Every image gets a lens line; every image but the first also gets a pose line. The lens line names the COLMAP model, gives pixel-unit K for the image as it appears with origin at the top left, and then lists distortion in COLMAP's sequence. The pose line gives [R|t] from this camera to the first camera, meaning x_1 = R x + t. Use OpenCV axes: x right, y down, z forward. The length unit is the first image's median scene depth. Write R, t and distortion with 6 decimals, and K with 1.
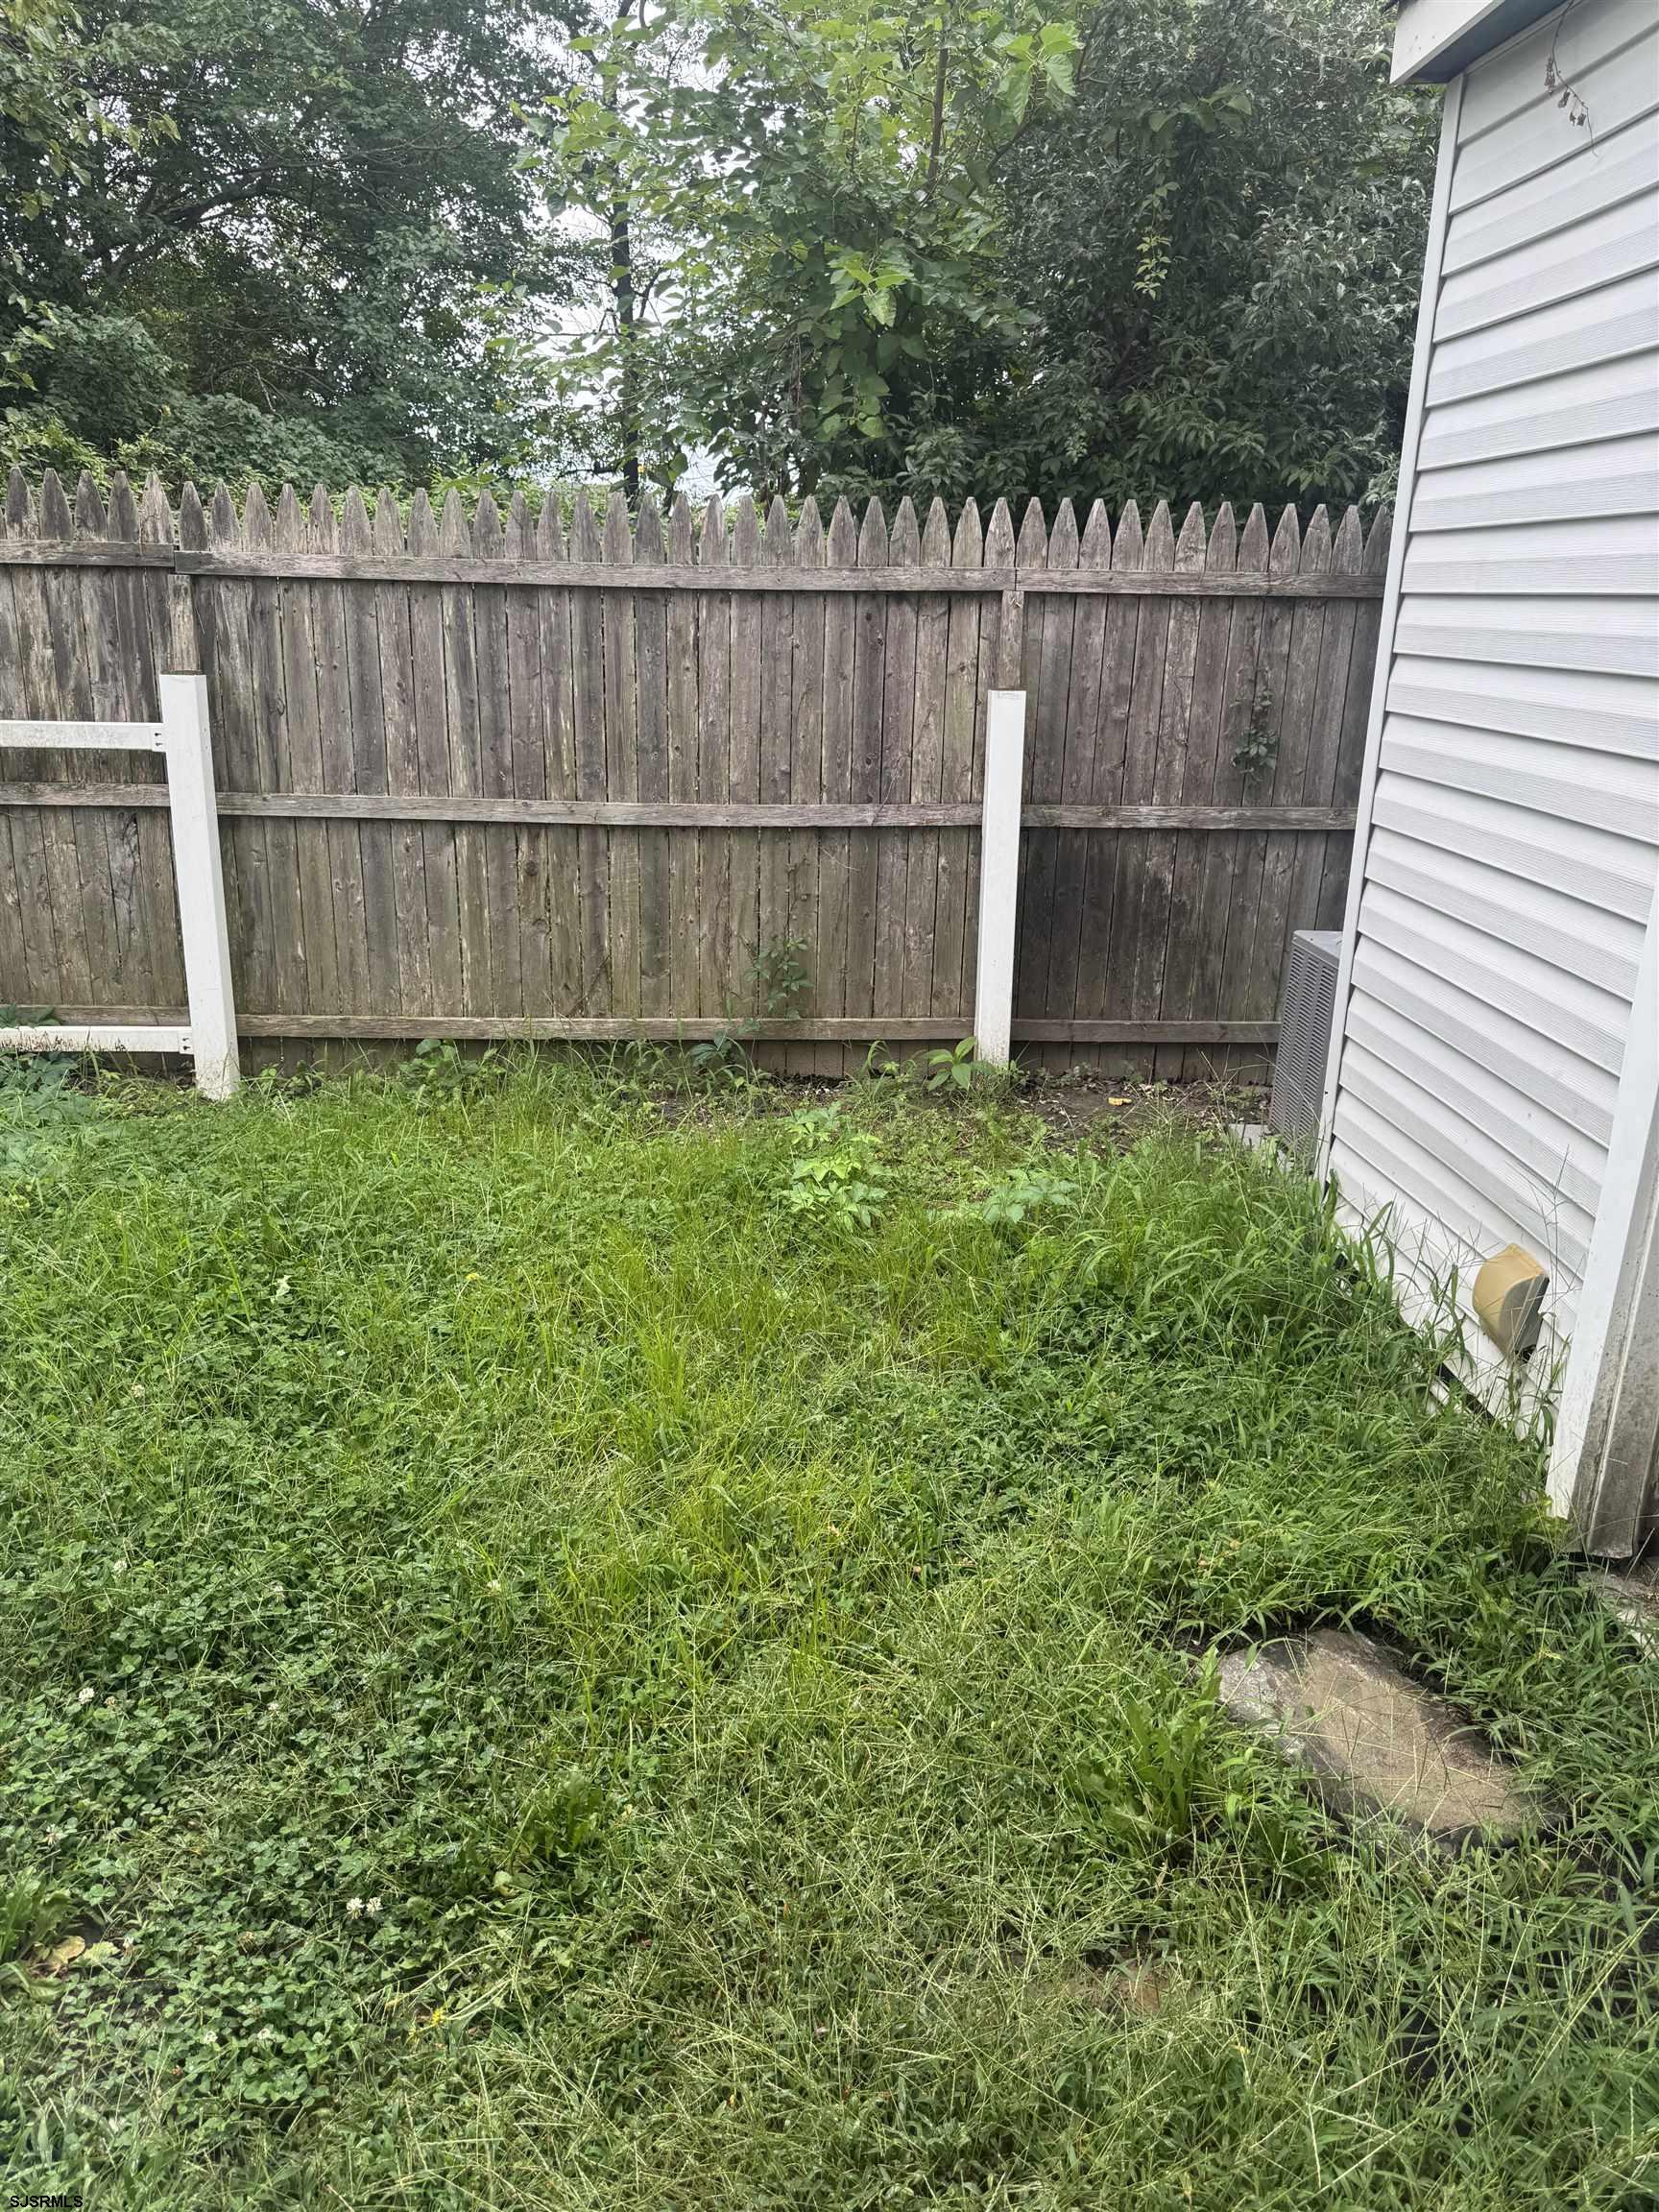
lens RADIAL K [[1539.7, 0, 829.5], [0, 1539.7, 1106.0], [0, 0, 1]] dist [0.085525, -0.122614]
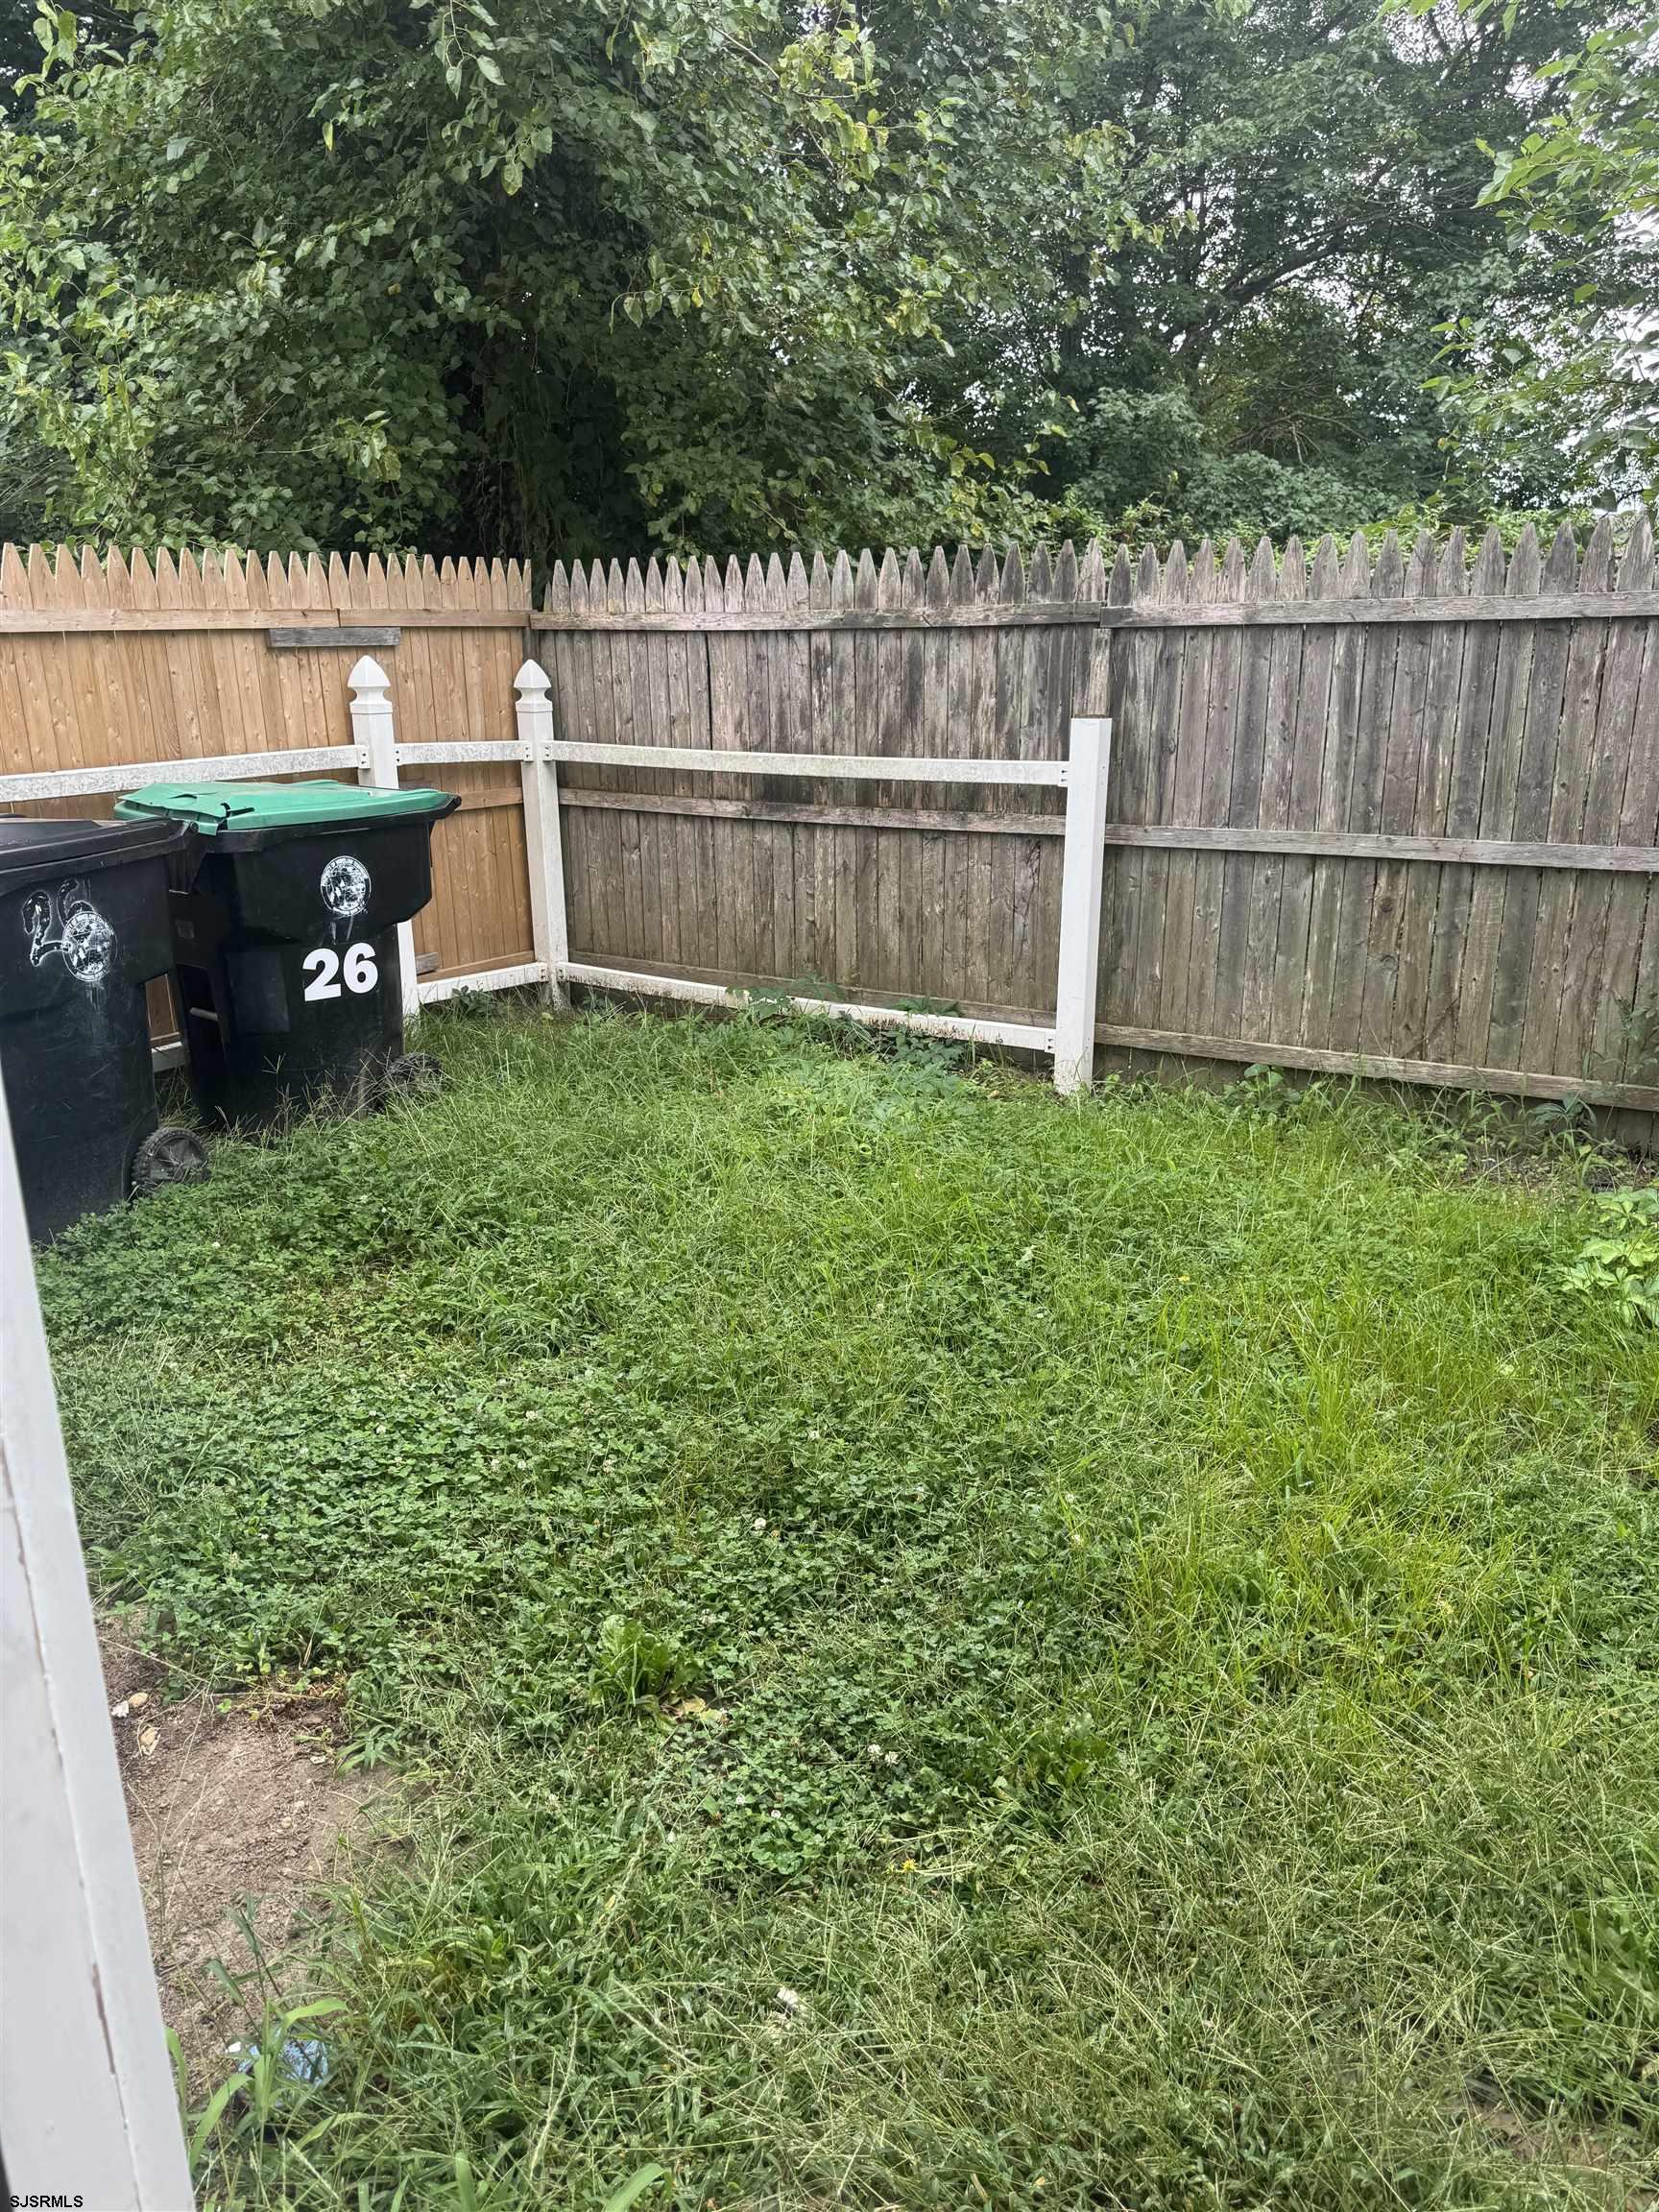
lens RADIAL K [[1539.7, 0, 829.5], [0, 1539.7, 1106.0], [0, 0, 1]] dist [0.085525, -0.122614]
pose [[0.810398, 0.132636, -0.570669, 0.104041], [-0.146172, 0.989008, 0.022290, 0.003296], [0.567353, 0.065352, 0.820877, -0.007189]]
